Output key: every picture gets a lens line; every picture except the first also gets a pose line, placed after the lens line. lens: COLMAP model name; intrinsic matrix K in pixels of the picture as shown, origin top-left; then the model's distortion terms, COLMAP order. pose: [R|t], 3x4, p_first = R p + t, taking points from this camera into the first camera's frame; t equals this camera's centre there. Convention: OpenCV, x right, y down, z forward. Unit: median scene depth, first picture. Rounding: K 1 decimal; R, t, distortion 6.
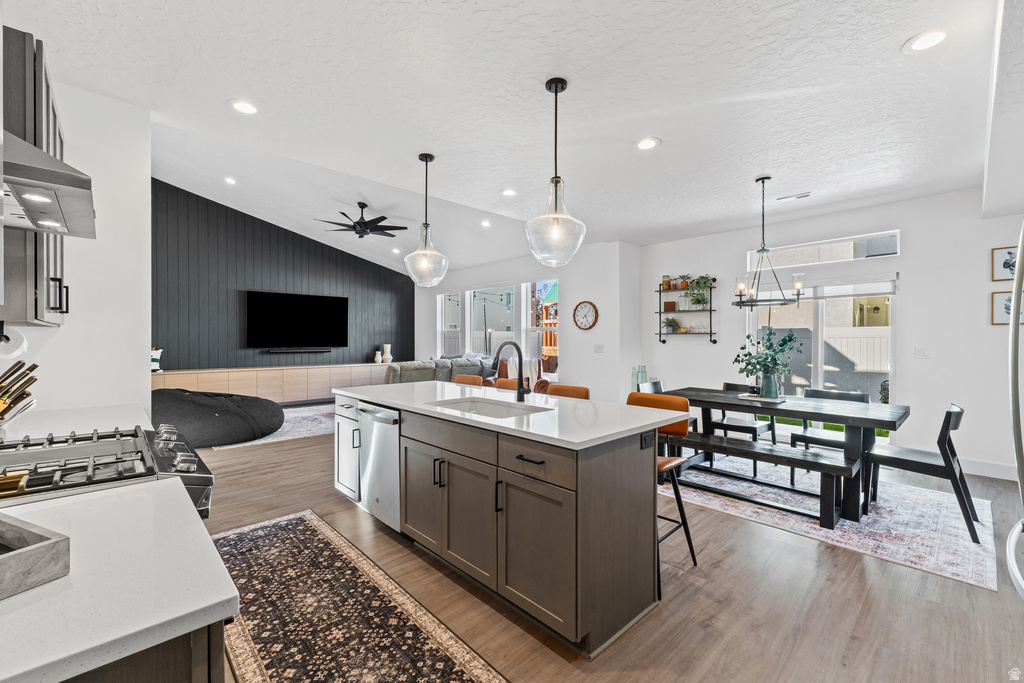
lens RADIAL K [[430.2, 0, 515.8], [0, 430.2, 341.6], [0, 0, 1]] dist [0.004424, -0.000578]
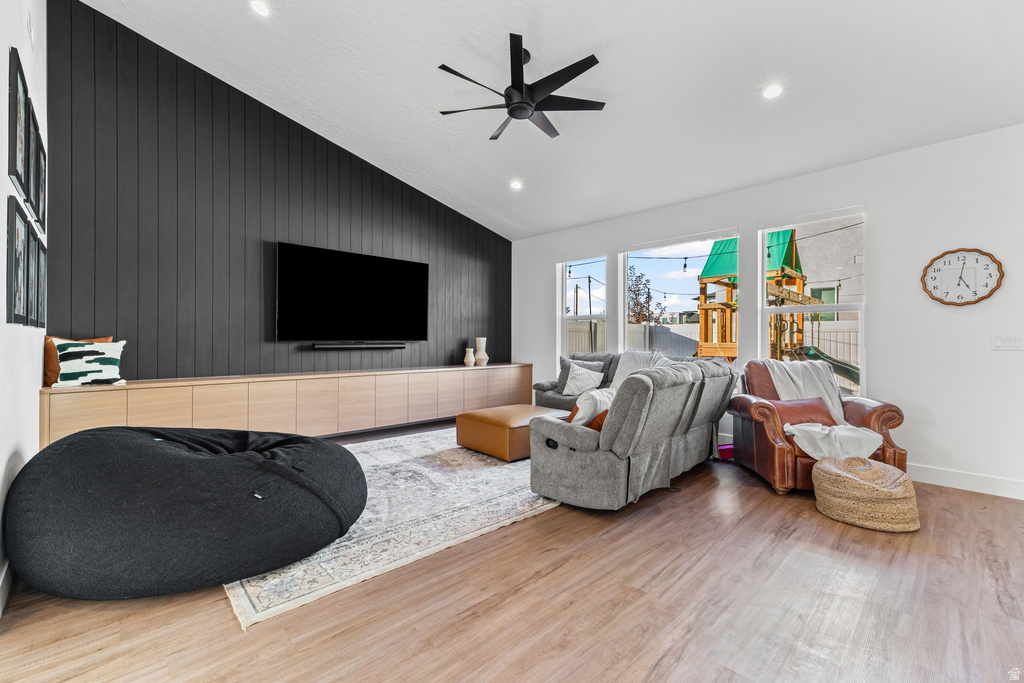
lens RADIAL K [[430.2, 0, 507.5], [0, 430.2, 339.4], [0, 0, 1]] dist [0.004424, -0.000578]
pose [[0.999981, 0.005541, -0.002789, -0.281962], [-0.005557, 0.999968, -0.005810, 0.013732], [0.002757, 0.005825, 0.999979, 0.379770]]
